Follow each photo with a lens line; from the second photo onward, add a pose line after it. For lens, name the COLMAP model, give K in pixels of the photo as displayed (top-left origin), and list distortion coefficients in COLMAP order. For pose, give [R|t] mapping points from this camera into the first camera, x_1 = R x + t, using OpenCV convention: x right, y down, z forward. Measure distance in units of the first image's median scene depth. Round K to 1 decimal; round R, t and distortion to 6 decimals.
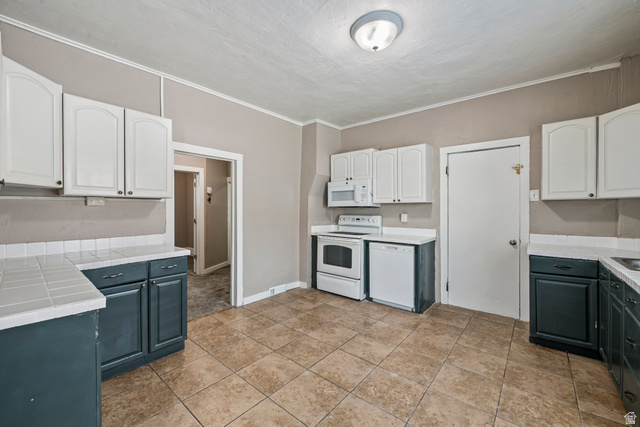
lens RADIAL K [[262.5, 0, 319.7], [0, 262.5, 210.9], [0, 0, 1]] dist [0.002560, -0.000547]
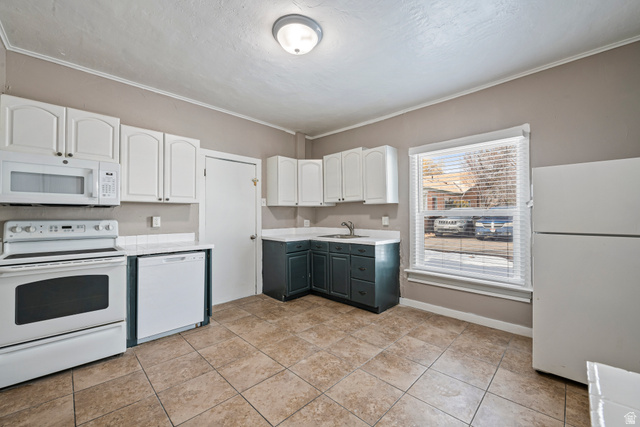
lens RADIAL K [[258.5, 0, 318.2], [0, 258.5, 212.6], [0, 0, 1]] dist [0.000129, -0.000189]
pose [[0.077568, 0.014454, 0.996882, -0.548154], [0.011453, 0.999816, -0.015387, 0.021594], [-0.996921, 0.012611, 0.077388, 0.599769]]
